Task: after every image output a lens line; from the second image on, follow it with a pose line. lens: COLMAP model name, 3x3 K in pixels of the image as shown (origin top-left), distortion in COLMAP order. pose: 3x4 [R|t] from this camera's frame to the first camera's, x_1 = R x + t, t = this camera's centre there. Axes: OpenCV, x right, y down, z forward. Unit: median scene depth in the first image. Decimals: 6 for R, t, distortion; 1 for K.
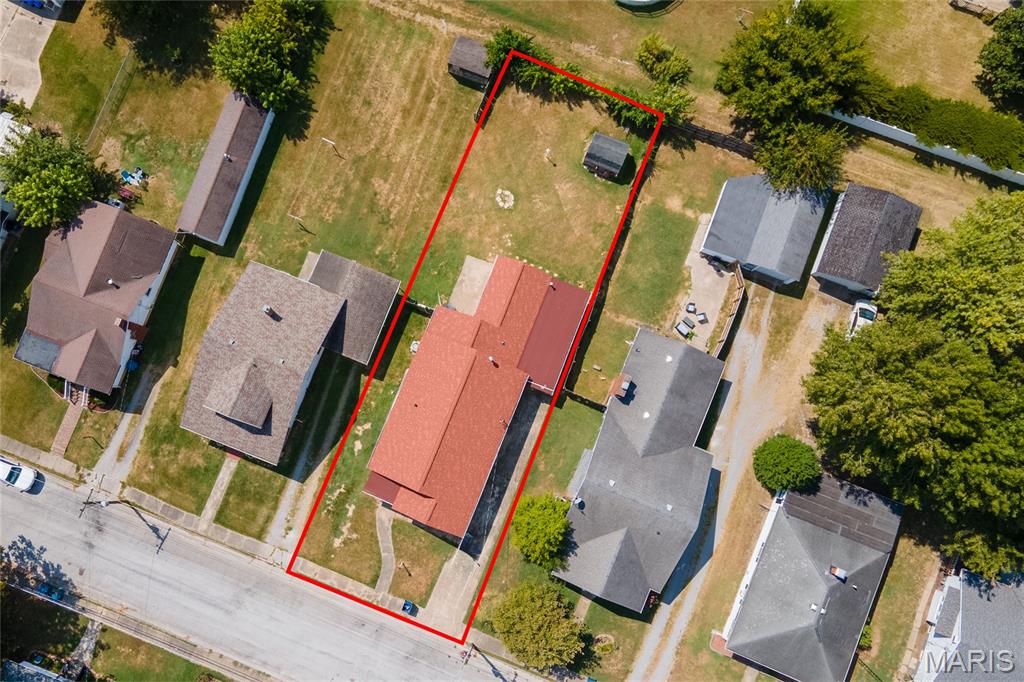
lens RADIAL K [[887.3, 0, 427.1], [0, 887.3, 342.9], [0, 0, 1]] dist [0.024380, 0.020627]
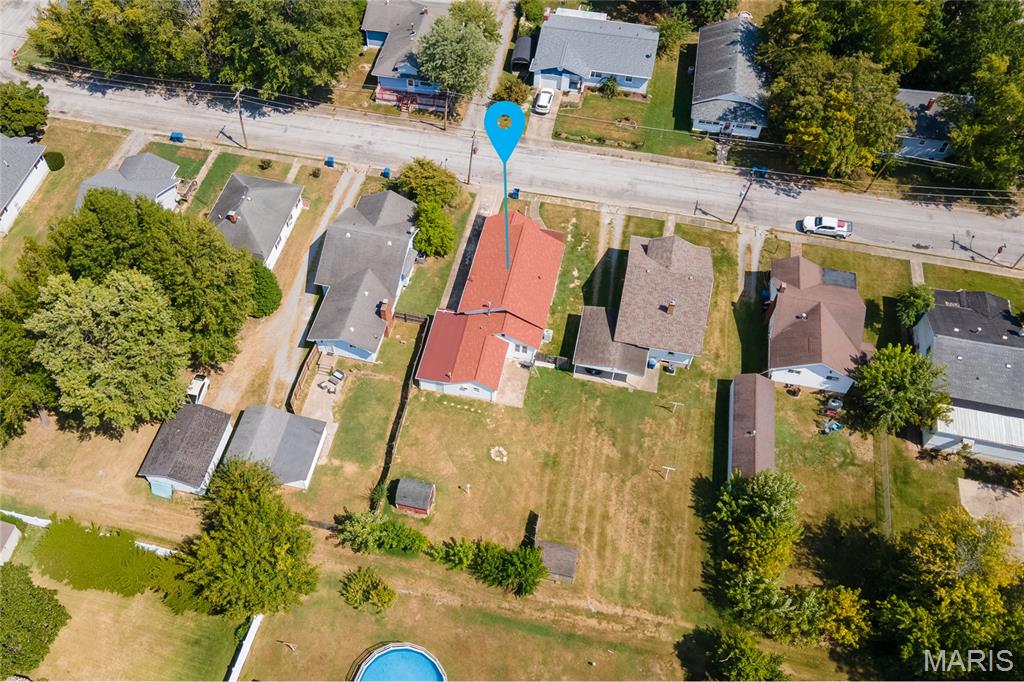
lens RADIAL K [[887.3, 0, 427.1], [0, 887.3, 342.9], [0, 0, 1]] dist [0.024380, 0.020627]
pose [[-0.989502, 0.140684, -0.033071, 0.200218], [-0.126863, -0.735970, 0.665022, -0.815749], [0.069219, 0.662236, 0.746091, 0.063688]]
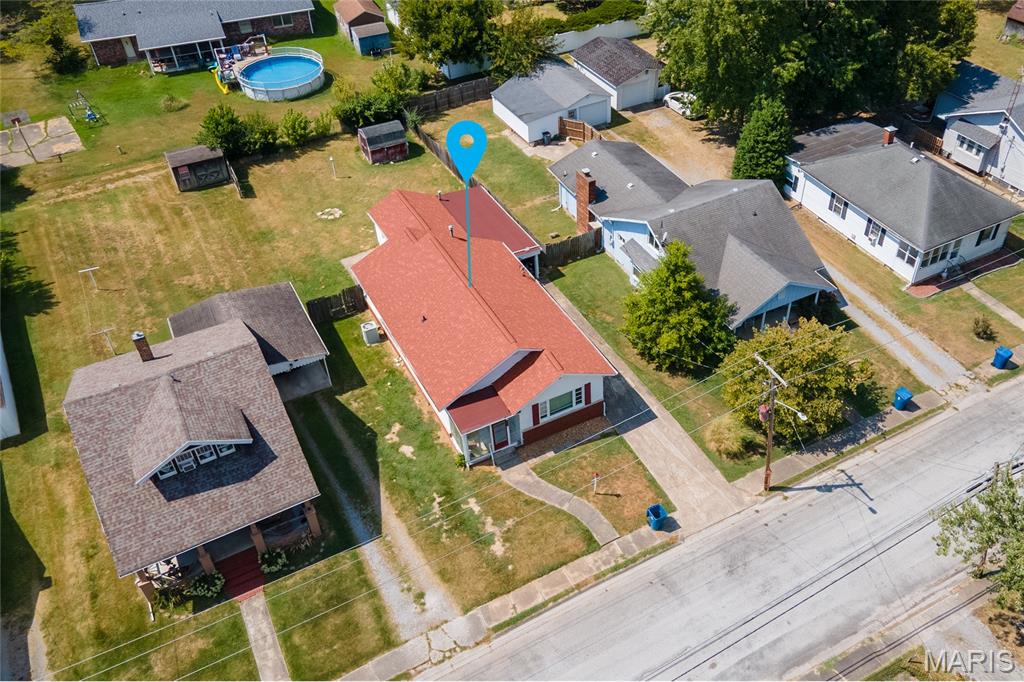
lens RADIAL K [[893.1, 0, 572.6], [0, 893.1, 339.6], [0, 0, 1]] dist [0.010838, 0.063549]
pose [[0.623120, -0.495940, 0.604785, -0.348324], [0.777493, 0.476817, -0.410061, 0.428964], [-0.085006, 0.725733, 0.682704, 0.503383]]
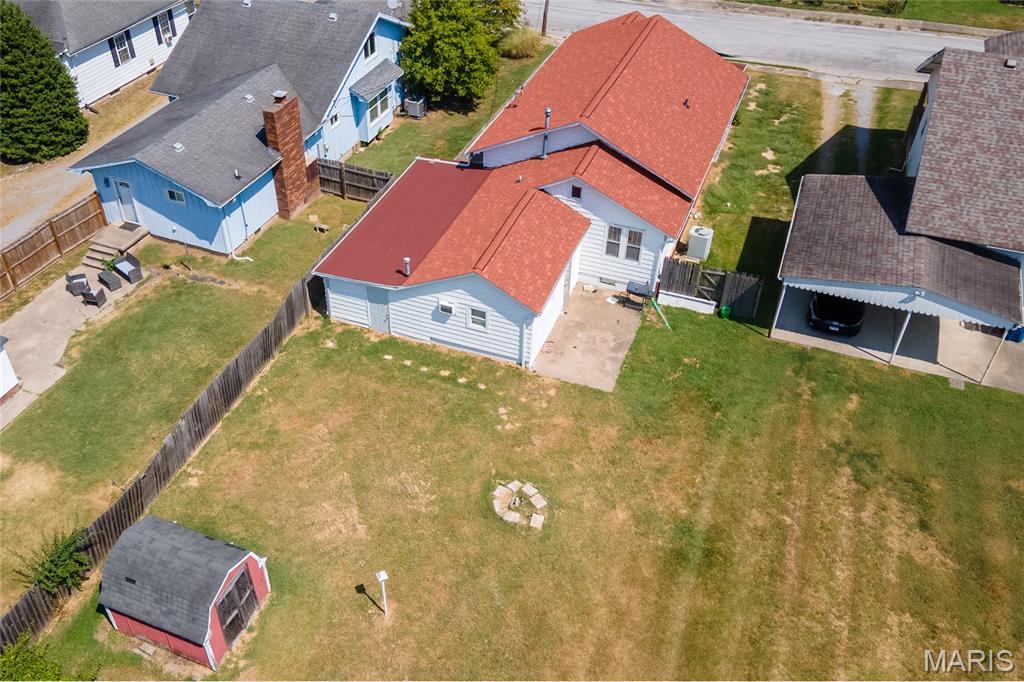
lens RADIAL K [[884.9, 0, 443.4], [0, 884.9, 343.3], [0, 0, 1]] dist [0.016590, 0.017596]
pose [[-0.998913, 0.016563, 0.043570, 0.103443], [0.027275, -0.550307, 0.834516, -0.418870], [0.037799, 0.834798, 0.549258, 0.786198]]
